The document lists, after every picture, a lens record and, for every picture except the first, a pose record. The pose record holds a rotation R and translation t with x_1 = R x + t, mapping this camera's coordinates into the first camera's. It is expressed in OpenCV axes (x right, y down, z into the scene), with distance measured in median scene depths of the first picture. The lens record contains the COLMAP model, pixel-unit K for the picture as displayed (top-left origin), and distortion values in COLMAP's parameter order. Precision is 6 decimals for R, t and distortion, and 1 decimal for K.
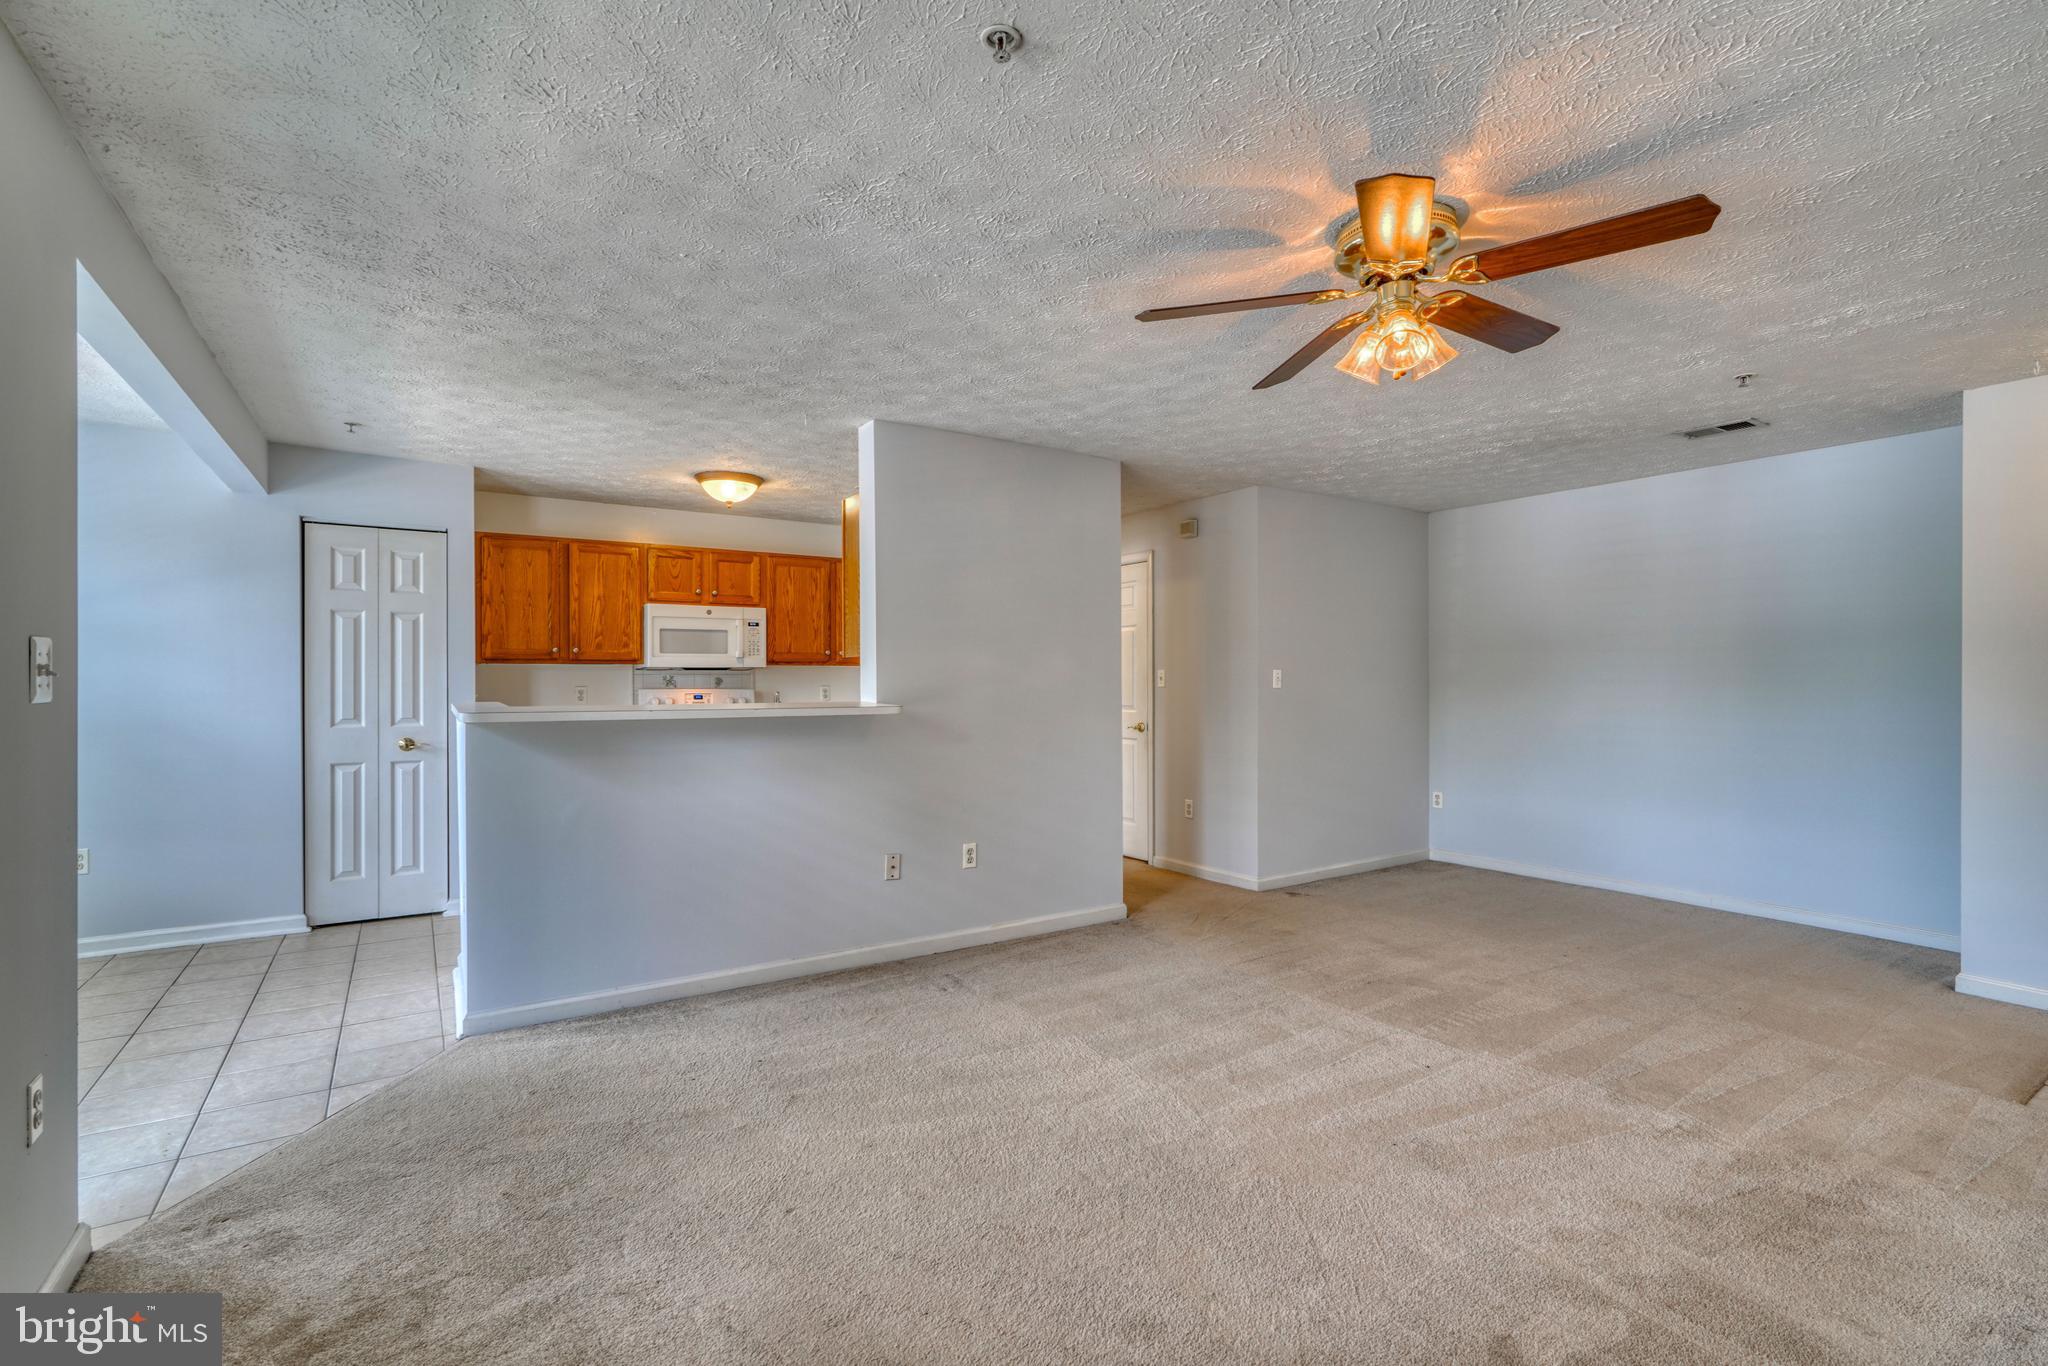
lens RADIAL K [[921.0, 0, 1020.1], [0, 921.0, 690.4], [0, 0, 1]] dist [-0.009718, 0.004714]
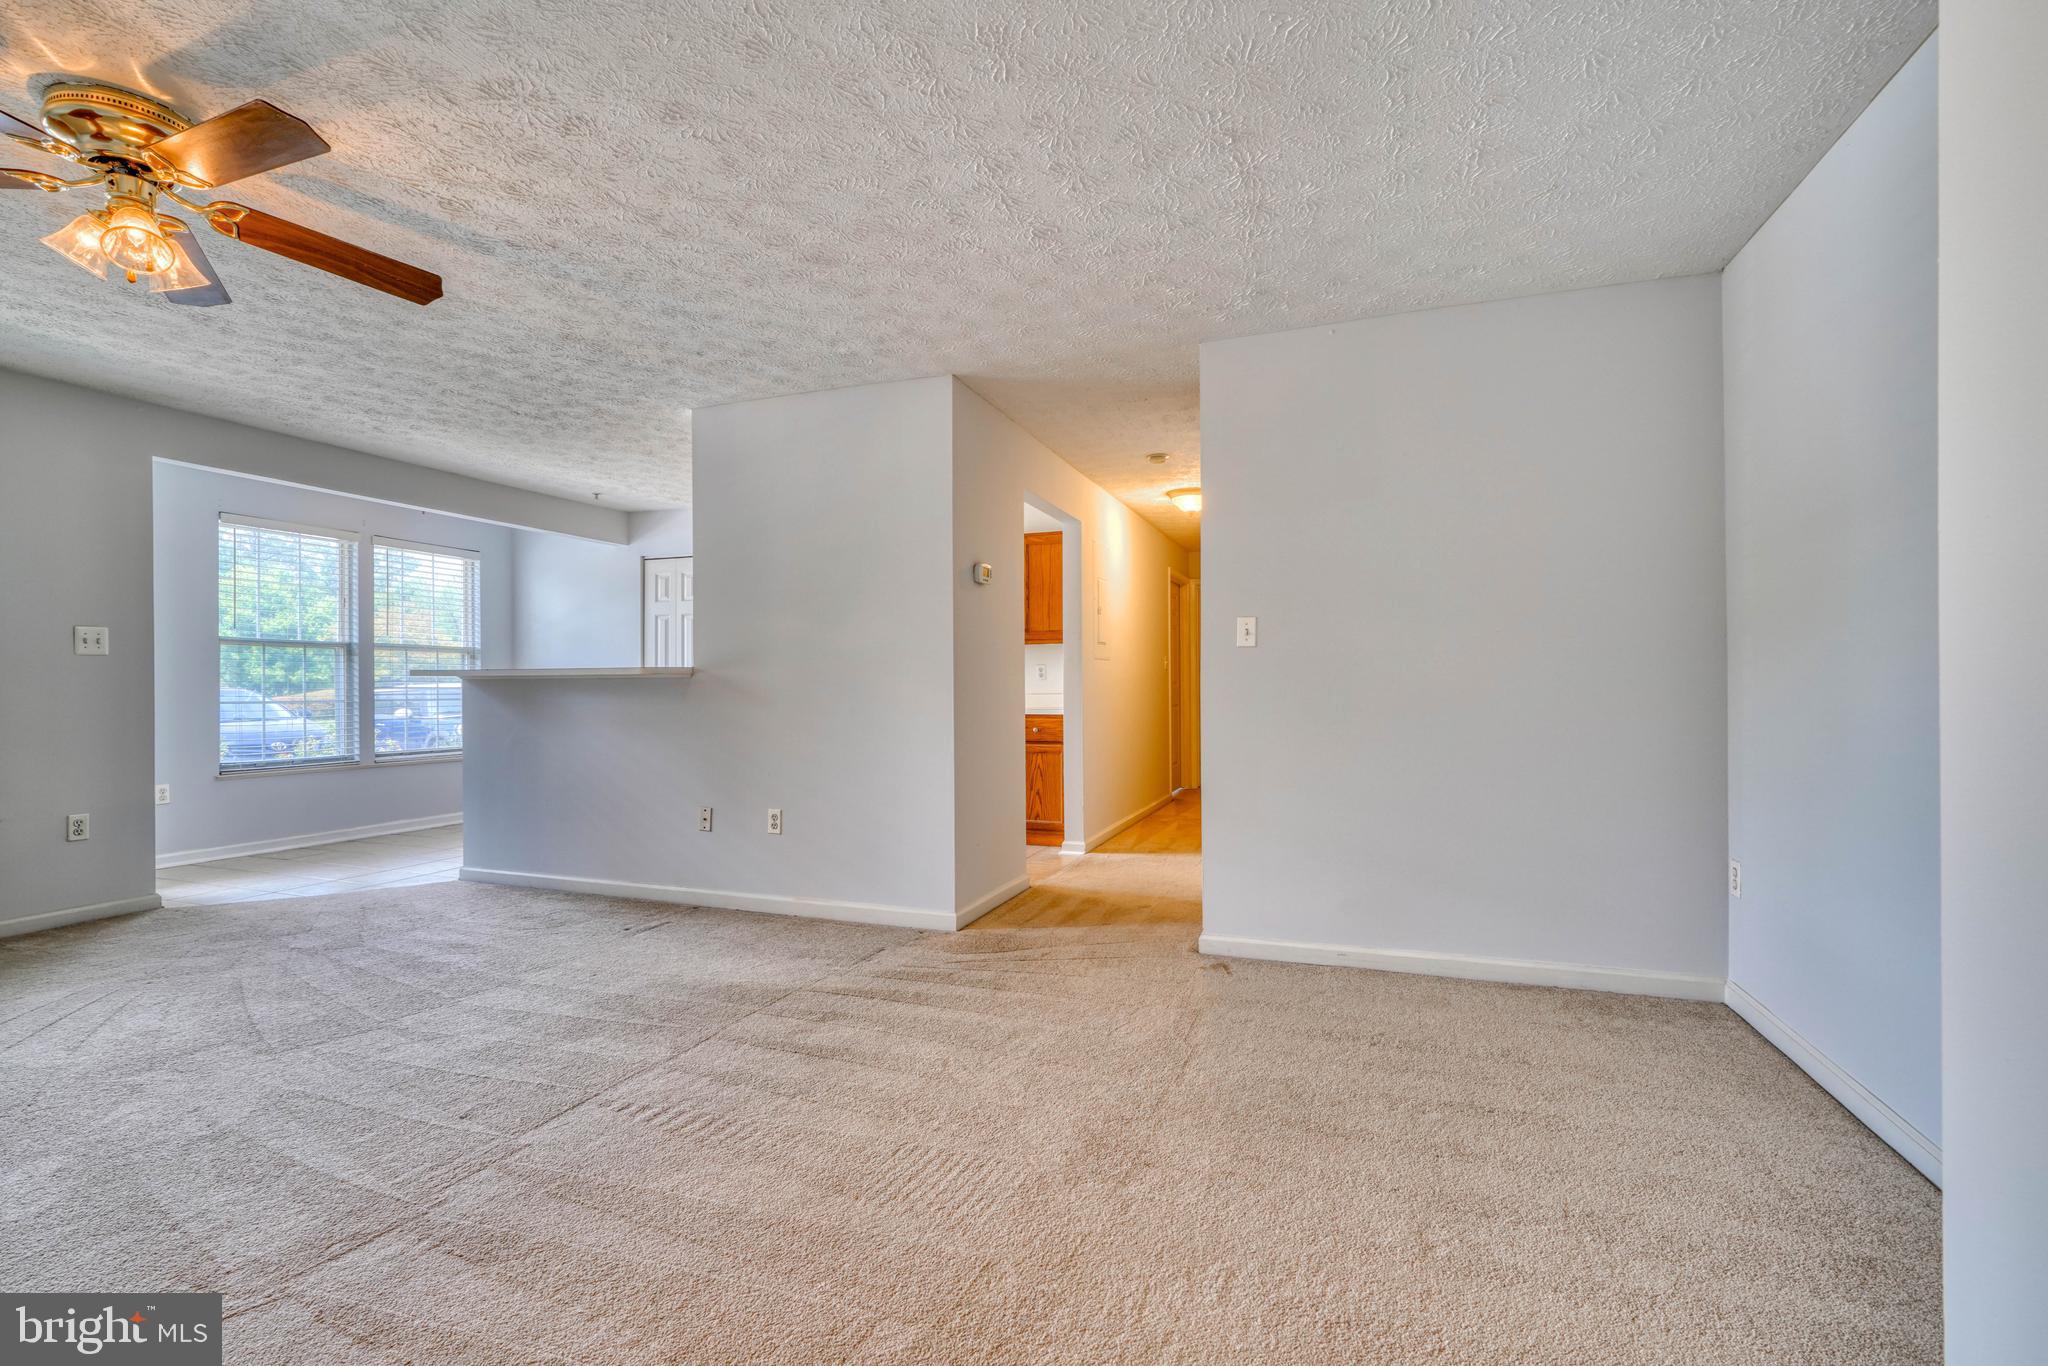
lens RADIAL K [[921.0, 0, 1014.1], [0, 921.0, 687.9], [0, 0, 1]] dist [-0.009718, 0.004714]
pose [[0.586325, -0.000998, -0.810075, 0.895136], [-0.009481, 0.999922, -0.008095, 0.042082], [0.810020, 0.012427, 0.586270, 0.627449]]
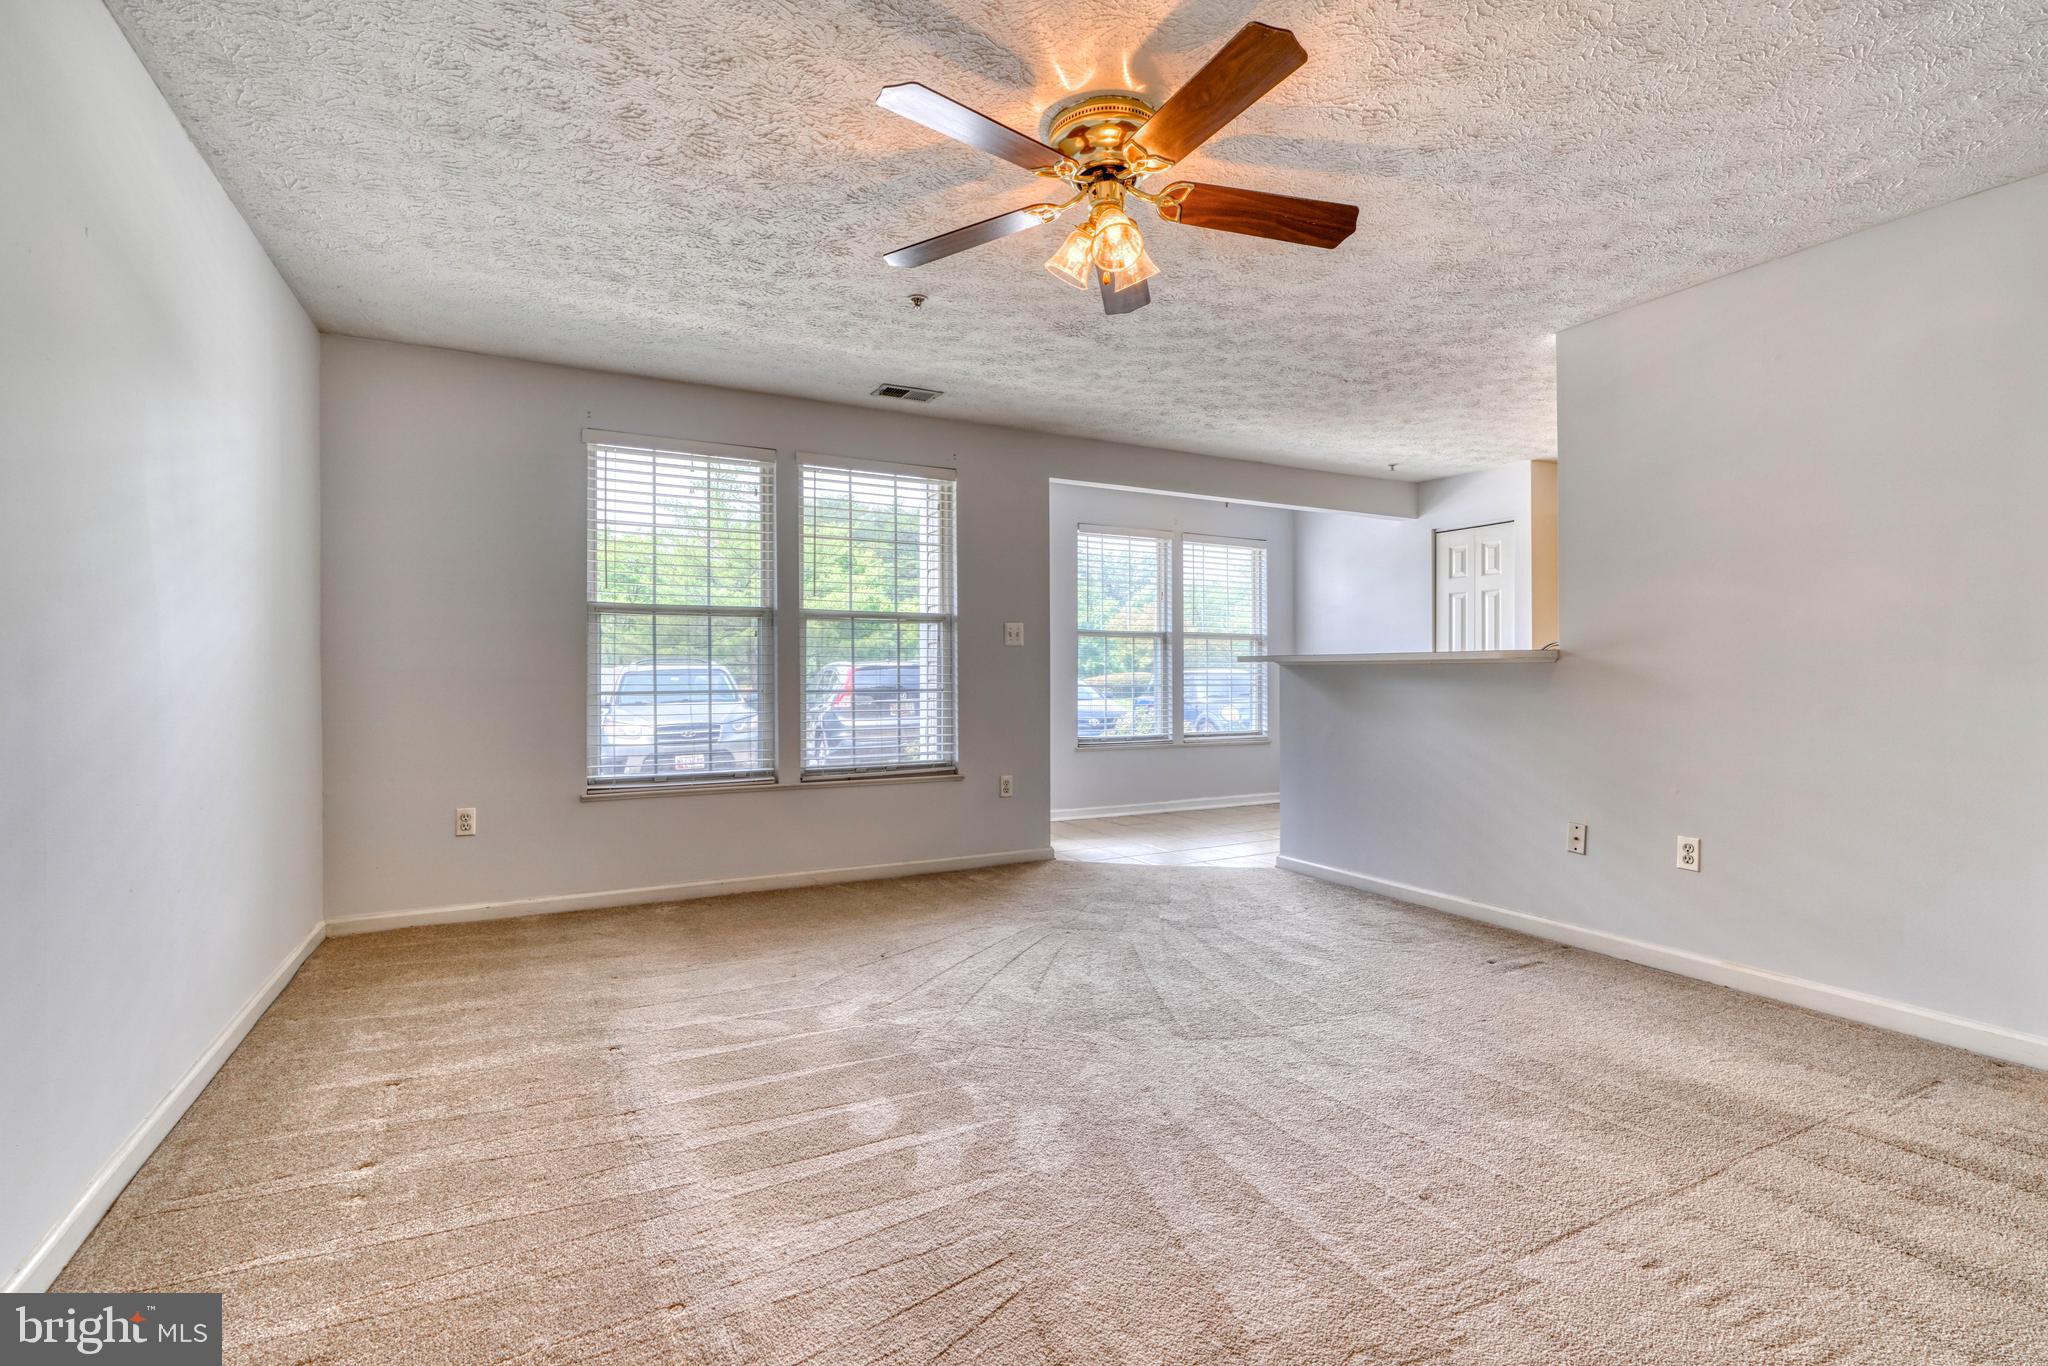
lens RADIAL K [[921.0, 0, 1012.9], [0, 921.0, 682.1], [0, 0, 1]] dist [-0.009718, 0.004714]
pose [[-0.100766, 0.009035, -0.994869, 0.733252], [-0.016112, 0.999813, 0.010712, 0.042347], [0.994780, 0.017109, -0.100602, 0.530660]]
